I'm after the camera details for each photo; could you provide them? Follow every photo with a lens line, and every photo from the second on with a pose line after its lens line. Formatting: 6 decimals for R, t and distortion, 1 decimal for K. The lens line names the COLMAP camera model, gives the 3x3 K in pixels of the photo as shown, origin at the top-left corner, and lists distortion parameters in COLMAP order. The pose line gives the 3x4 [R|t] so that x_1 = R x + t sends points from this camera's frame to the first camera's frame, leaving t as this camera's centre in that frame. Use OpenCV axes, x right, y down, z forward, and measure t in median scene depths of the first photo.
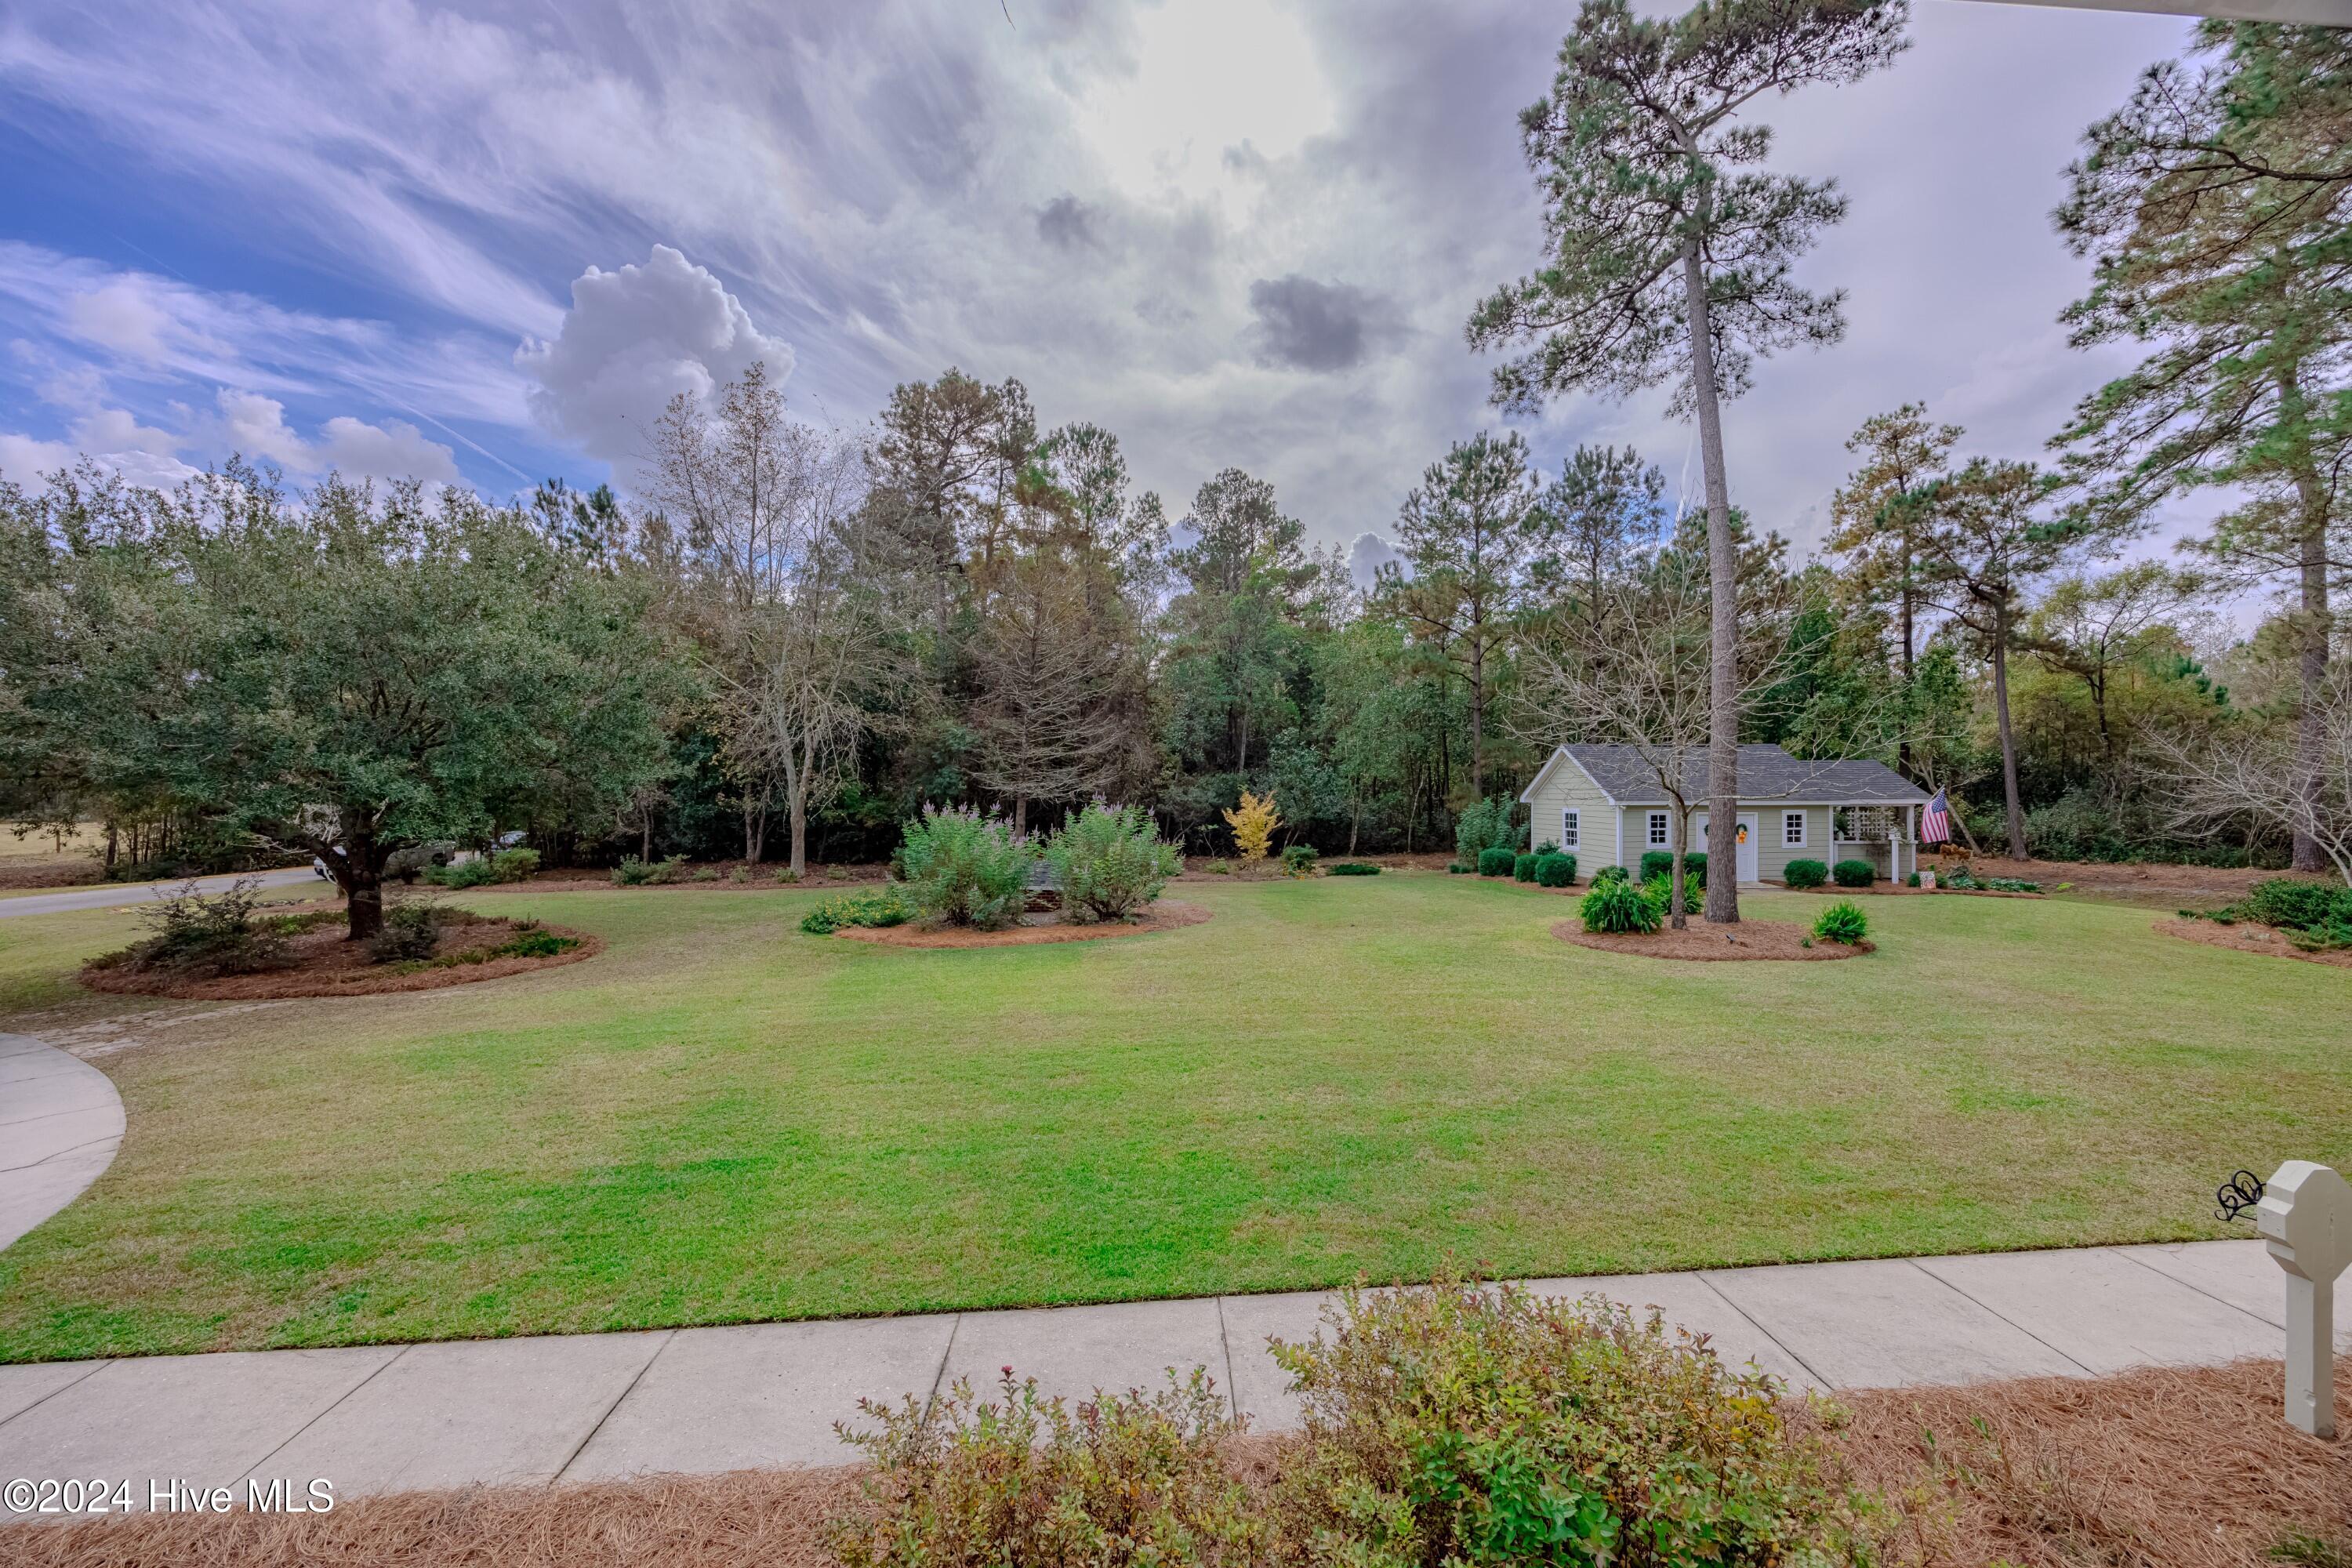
lens RADIAL K [[900.9, 0, 1192.3], [0, 900.9, 777.1], [0, 0, 1]] dist [0.005249, 0.000085]
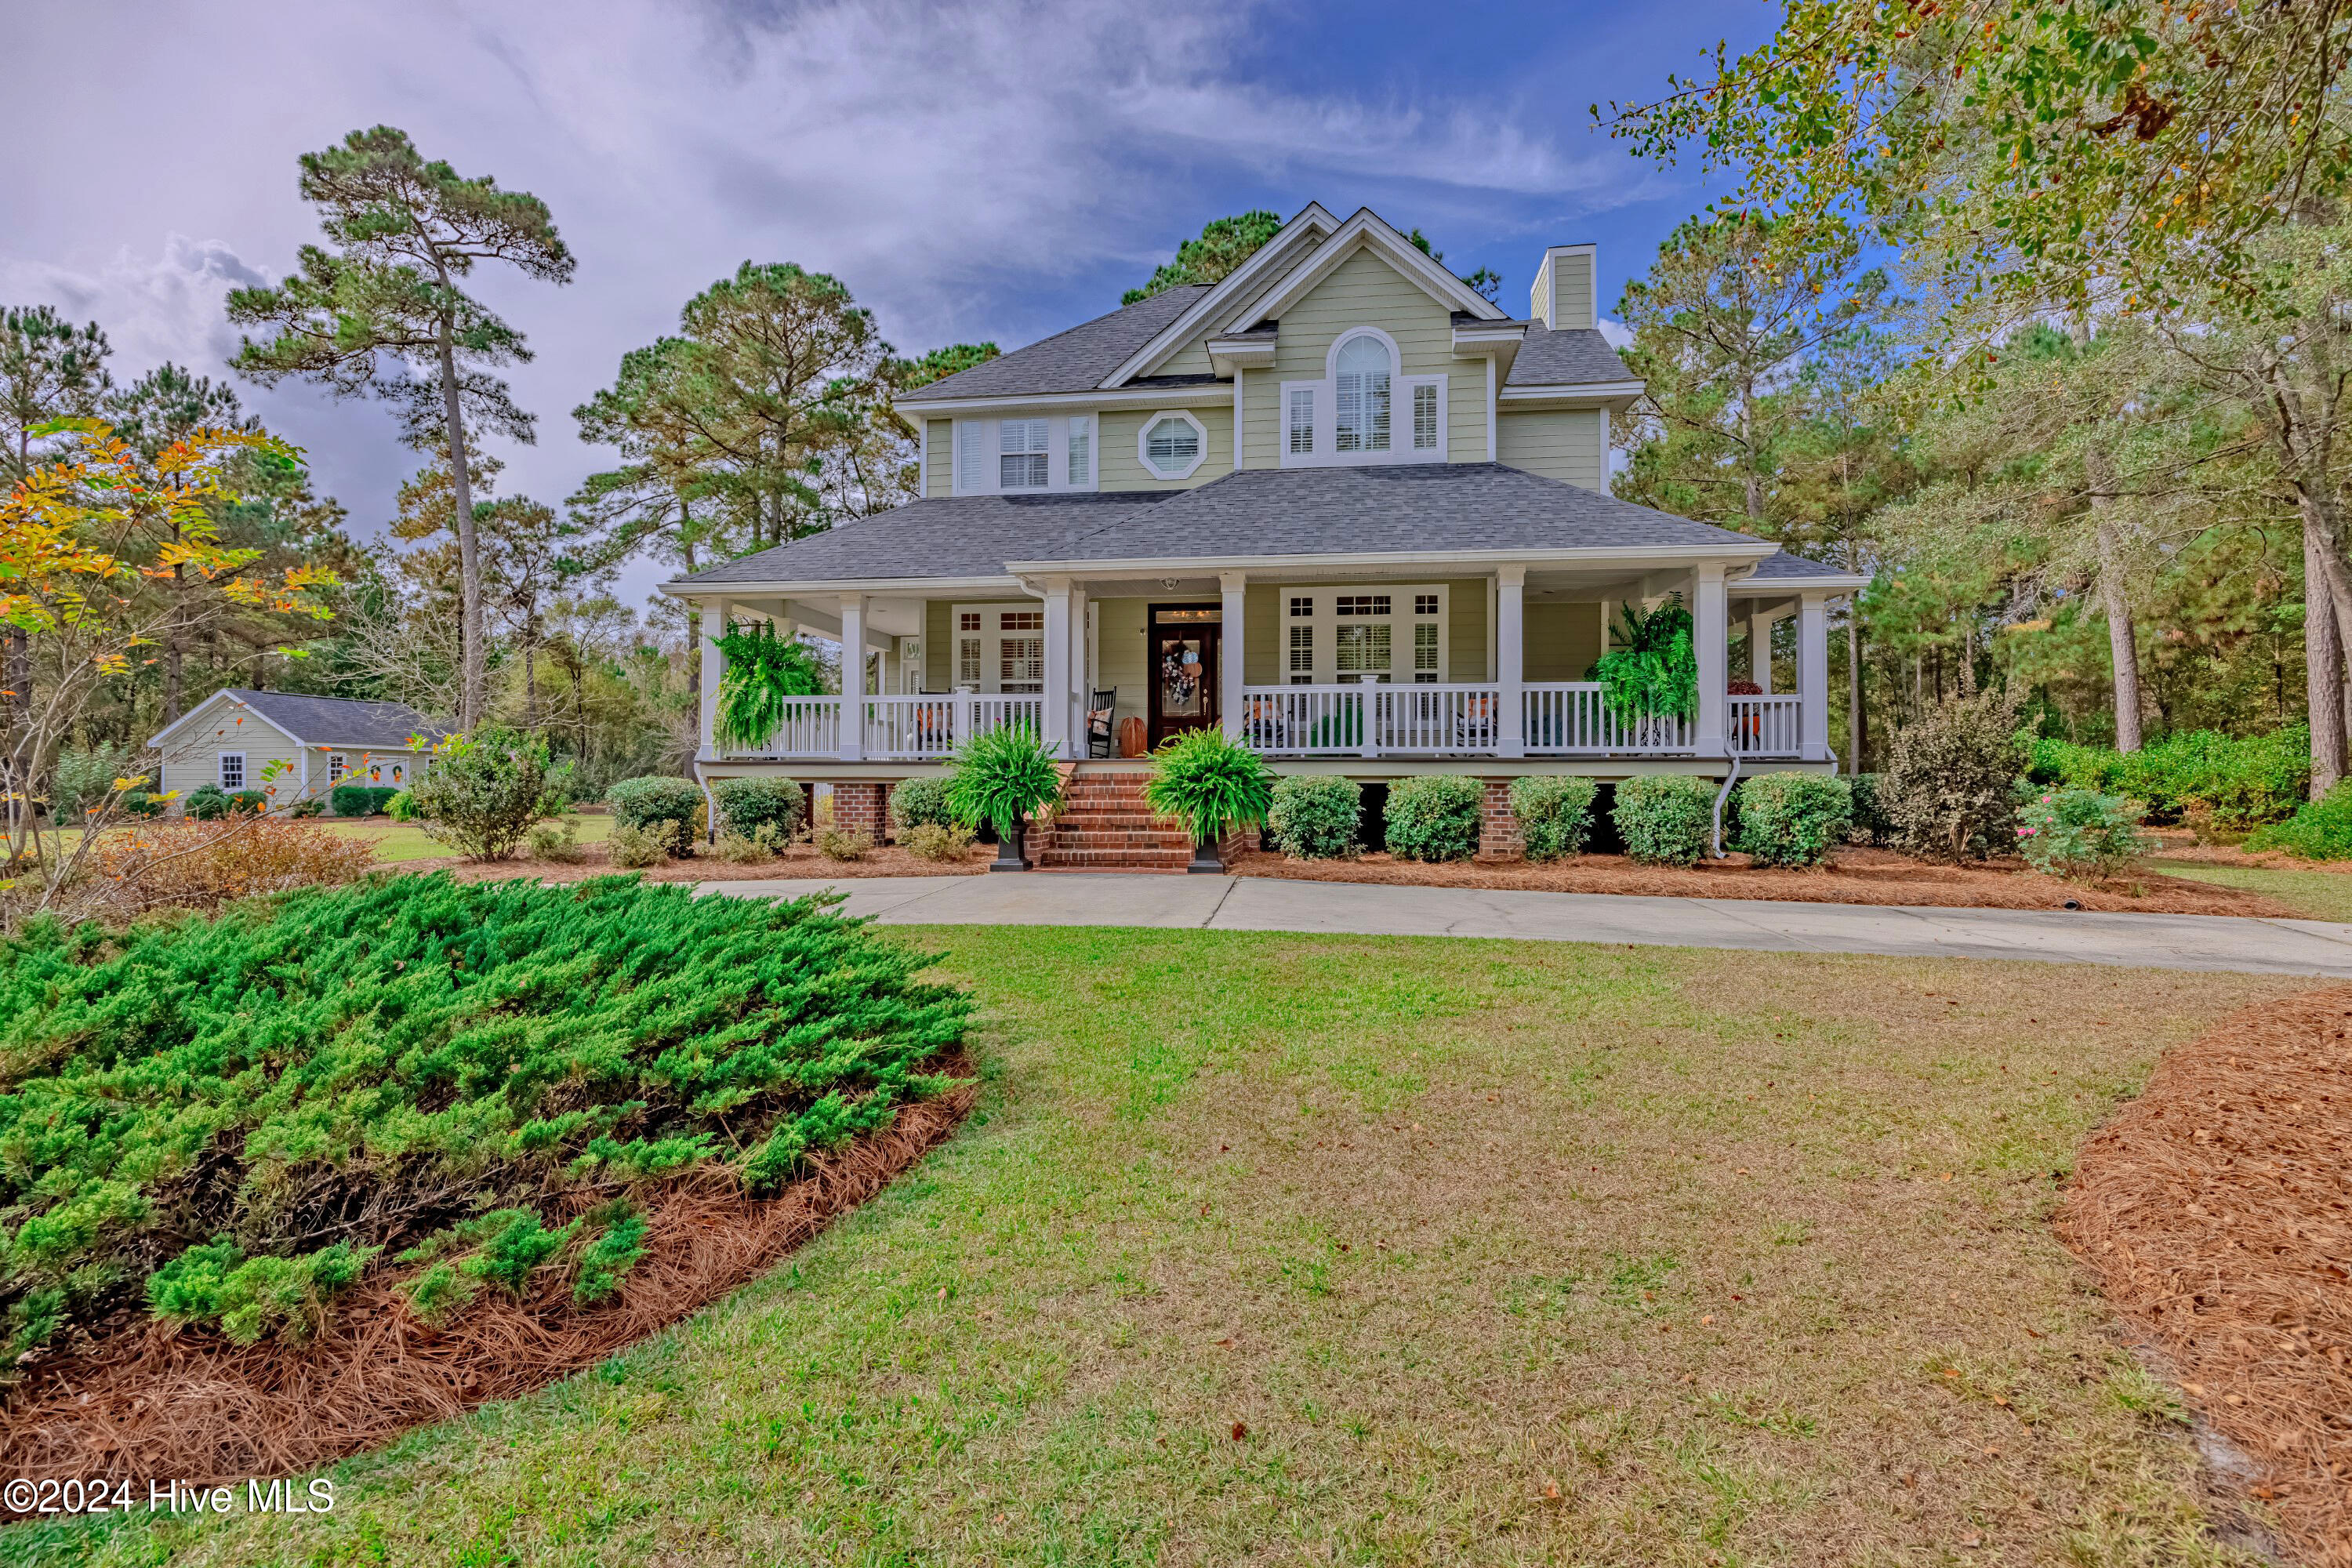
lens RADIAL K [[1154.8, 0, 1143.8], [0, 1154.8, 771.3], [0, 0, 1]] dist [0.006705, -0.002765]
pose [[0.245427, 0.012186, 0.969339, -0.535775], [-0.017519, 0.999813, -0.008134, 0.043850], [-0.969257, -0.014986, 0.245594, -0.292099]]
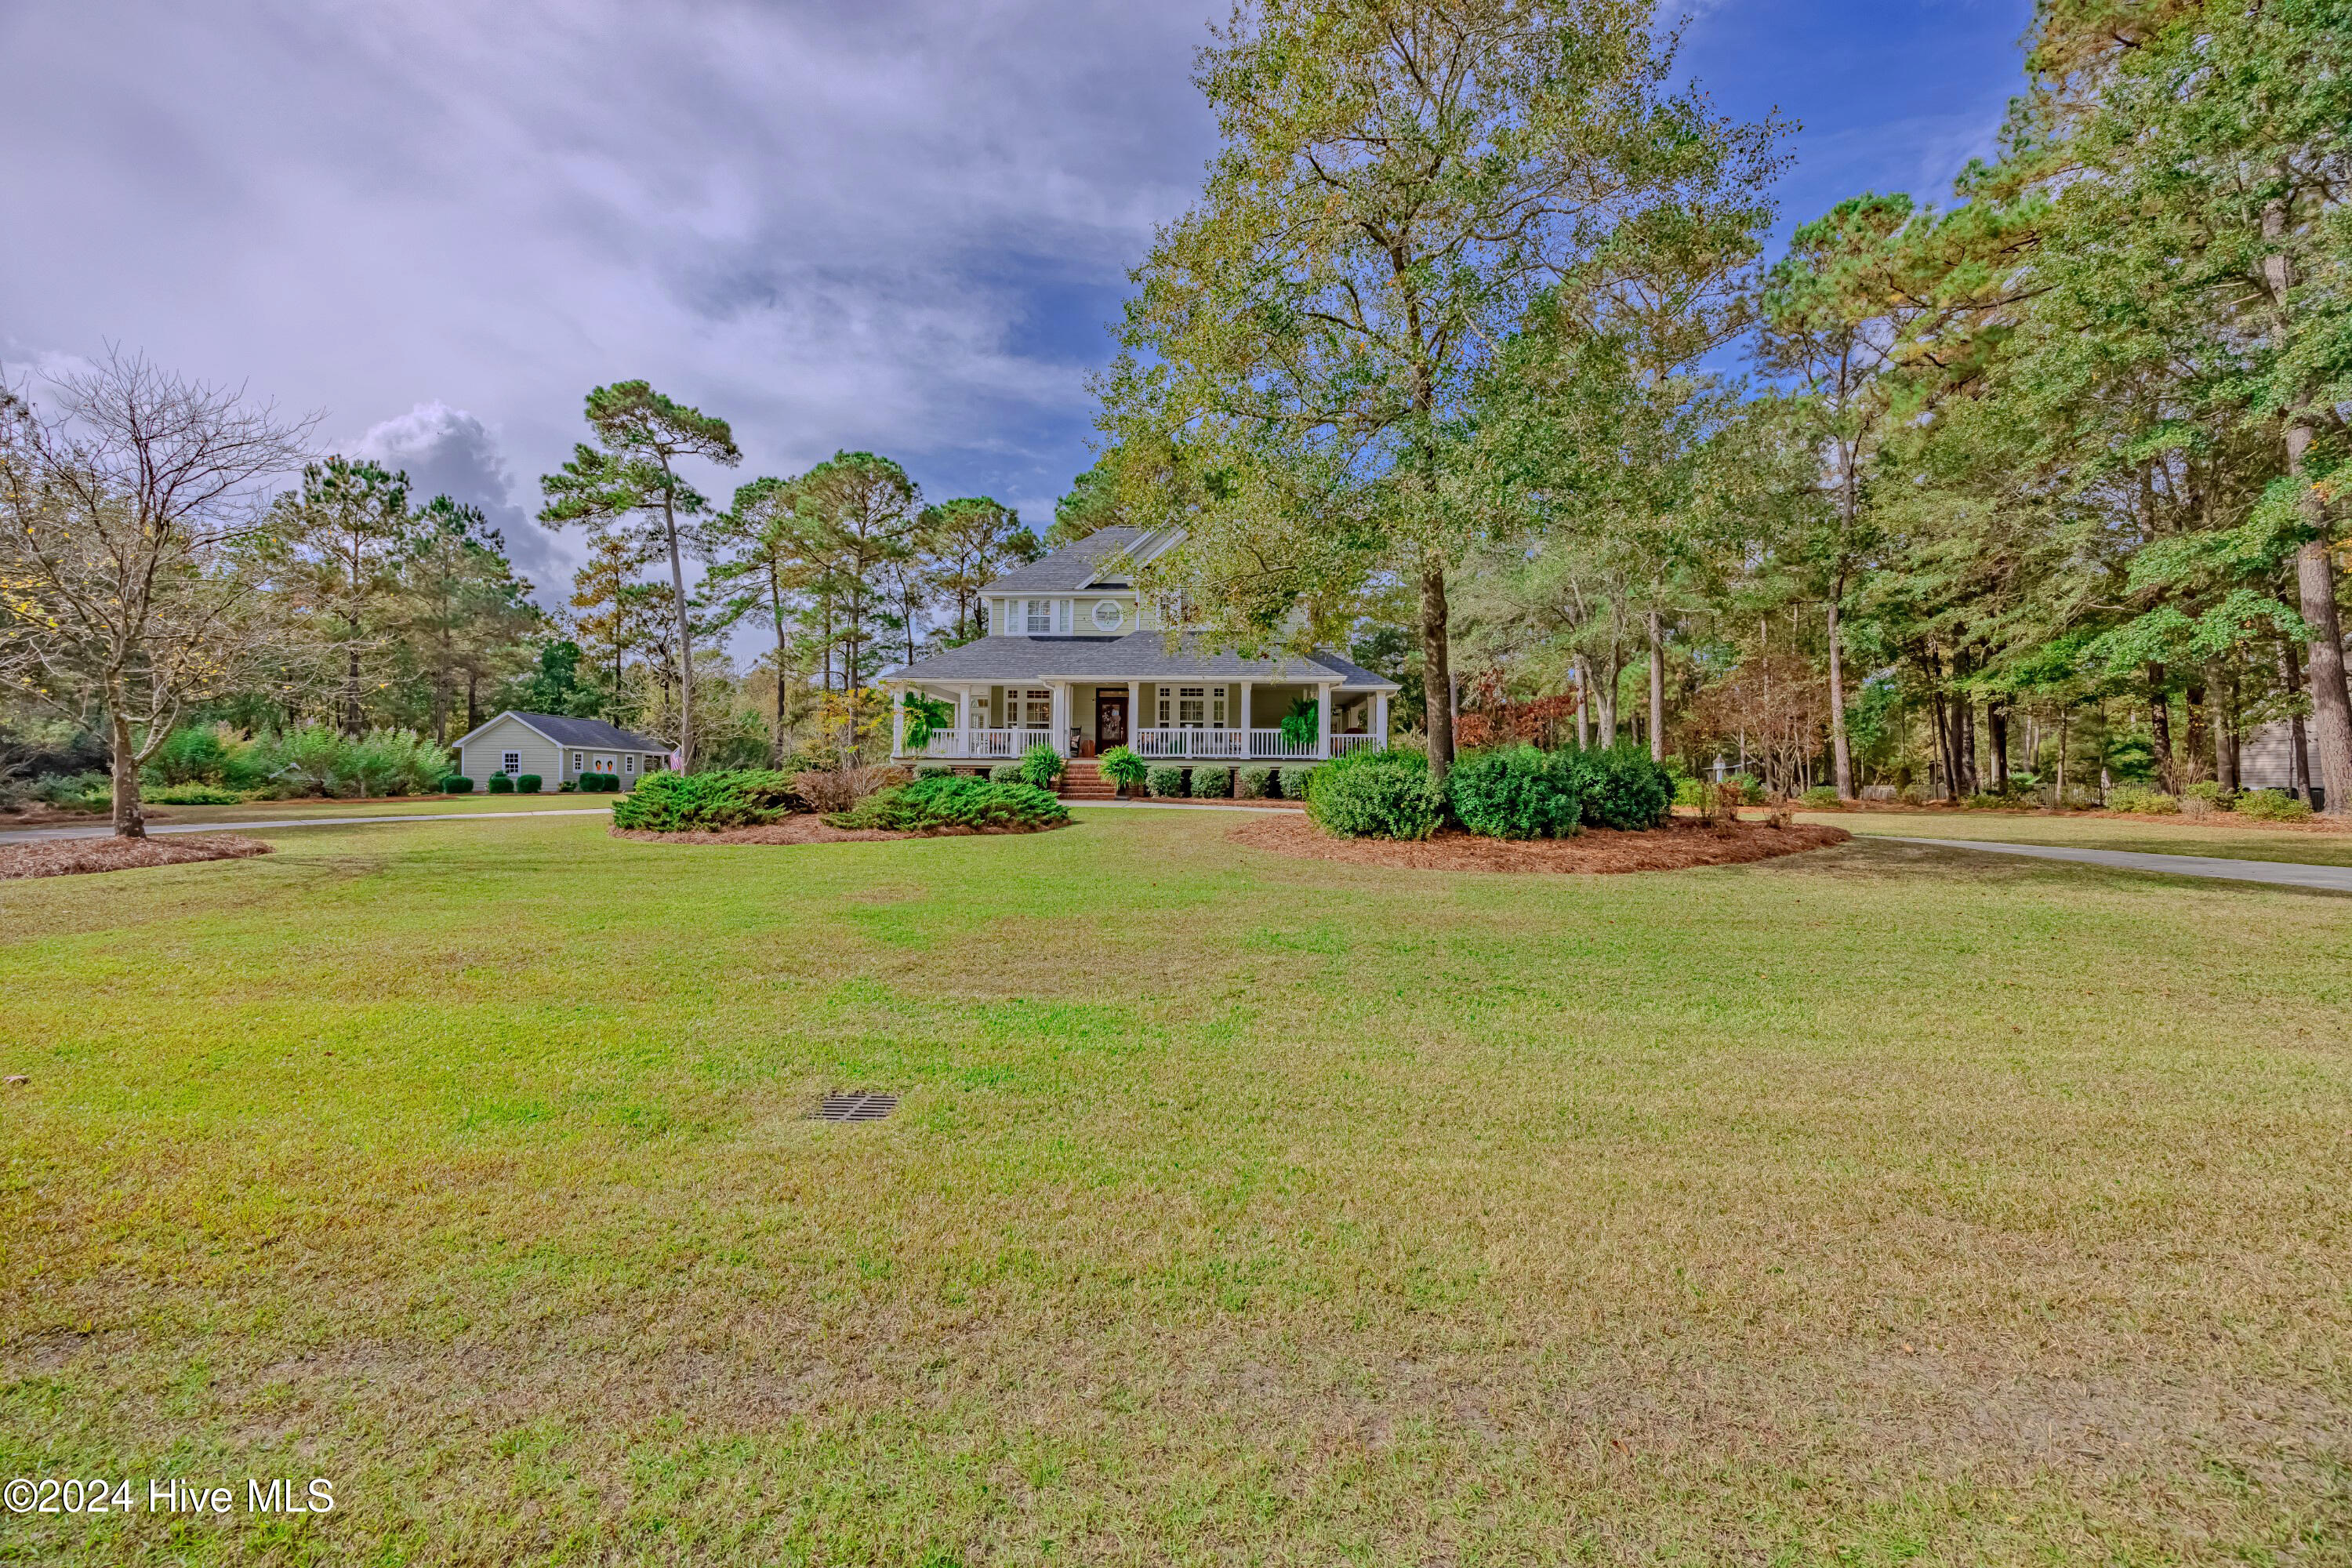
lens RADIAL K [[900.9, 0, 1171.5], [0, 900.9, 779.3], [0, 0, 1]] dist [0.005249, 0.000085]
pose [[0.139347, 0.008009, 0.990211, -0.920991], [-0.025268, 0.999670, -0.004529, 0.057052], [-0.989921, -0.024390, 0.139503, -0.368916]]
